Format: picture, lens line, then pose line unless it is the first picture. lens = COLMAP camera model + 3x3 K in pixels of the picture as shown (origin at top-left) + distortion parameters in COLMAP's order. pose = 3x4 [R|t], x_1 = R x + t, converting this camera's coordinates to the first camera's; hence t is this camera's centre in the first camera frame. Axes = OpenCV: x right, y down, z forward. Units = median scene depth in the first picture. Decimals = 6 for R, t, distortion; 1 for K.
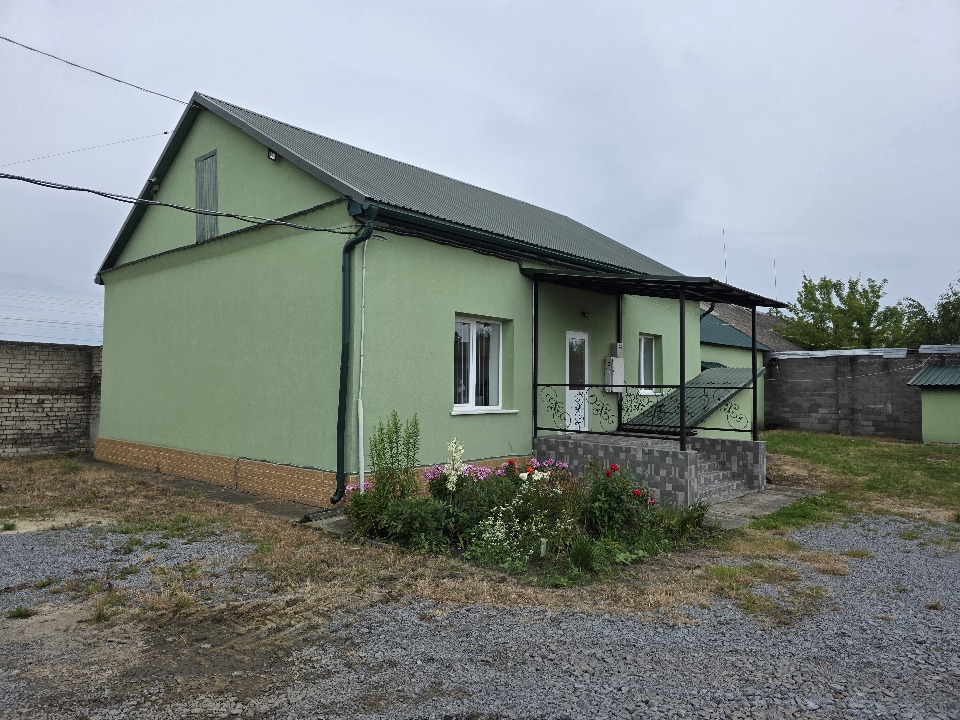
lens RADIAL K [[647.3, 0, 479.3], [0, 647.3, 360.4], [0, 0, 1]] dist [0.033012, -0.000008]
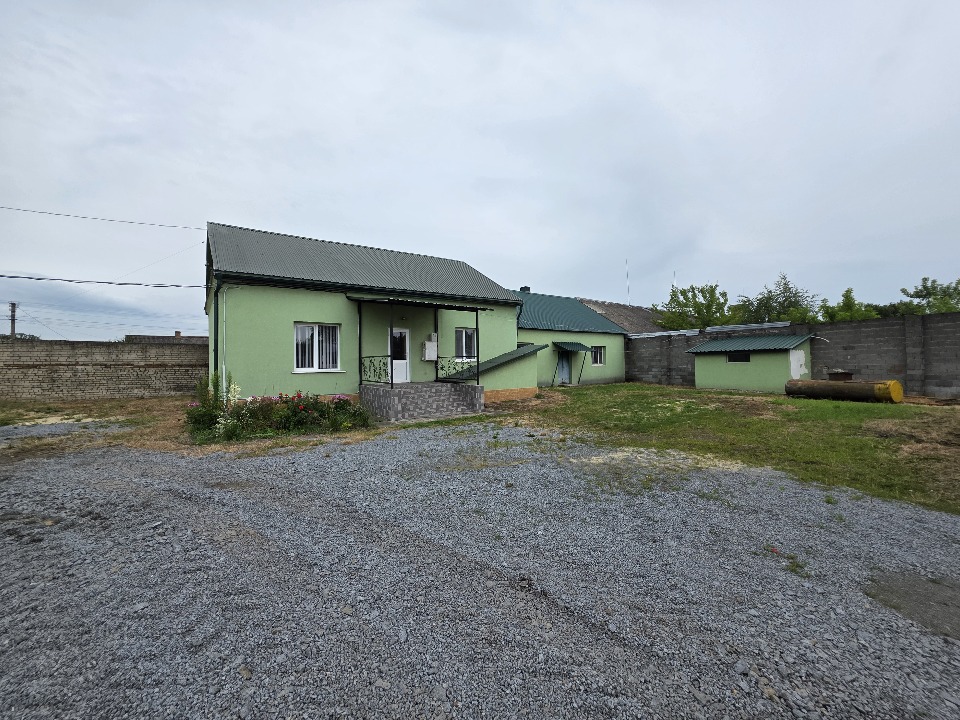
lens RADIAL K [[386.1, 0, 481.0], [0, 386.1, 360.2], [0, 0, 1]] dist [0.003354, 0.000071]
pose [[0.975953, -0.022736, -0.216792, 0.564786], [0.030421, 0.999019, 0.032178, 0.016374], [0.215848, -0.037999, 0.975687, -0.037993]]
